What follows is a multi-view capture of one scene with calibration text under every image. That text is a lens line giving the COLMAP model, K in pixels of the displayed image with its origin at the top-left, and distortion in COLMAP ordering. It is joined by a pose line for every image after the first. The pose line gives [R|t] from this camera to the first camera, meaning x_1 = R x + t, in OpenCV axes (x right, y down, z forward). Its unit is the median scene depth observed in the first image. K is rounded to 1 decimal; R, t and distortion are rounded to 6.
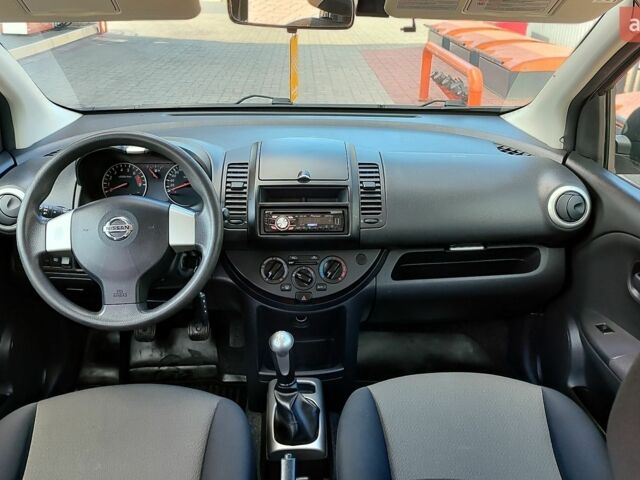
lens RADIAL K [[613.7, 0, 318.8], [0, 613.7, 239.3], [0, 0, 1]] dist [0.017057, 0.000000]
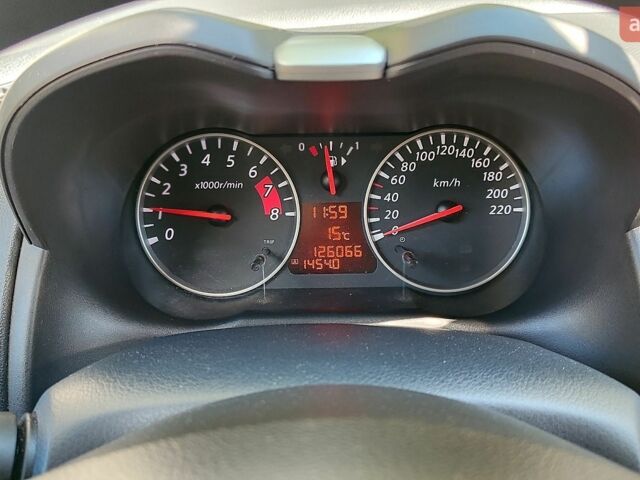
lens RADIAL K [[613.7, 0, 320.1], [0, 613.7, 241.1], [0, 0, 1]] dist [0.017057, 0.000000]
pose [[0.999360, -0.003513, -0.035605, -0.261220], [0.005850, 0.997820, 0.065734, -0.094746], [0.035296, -0.065900, 0.997202, 0.730042]]
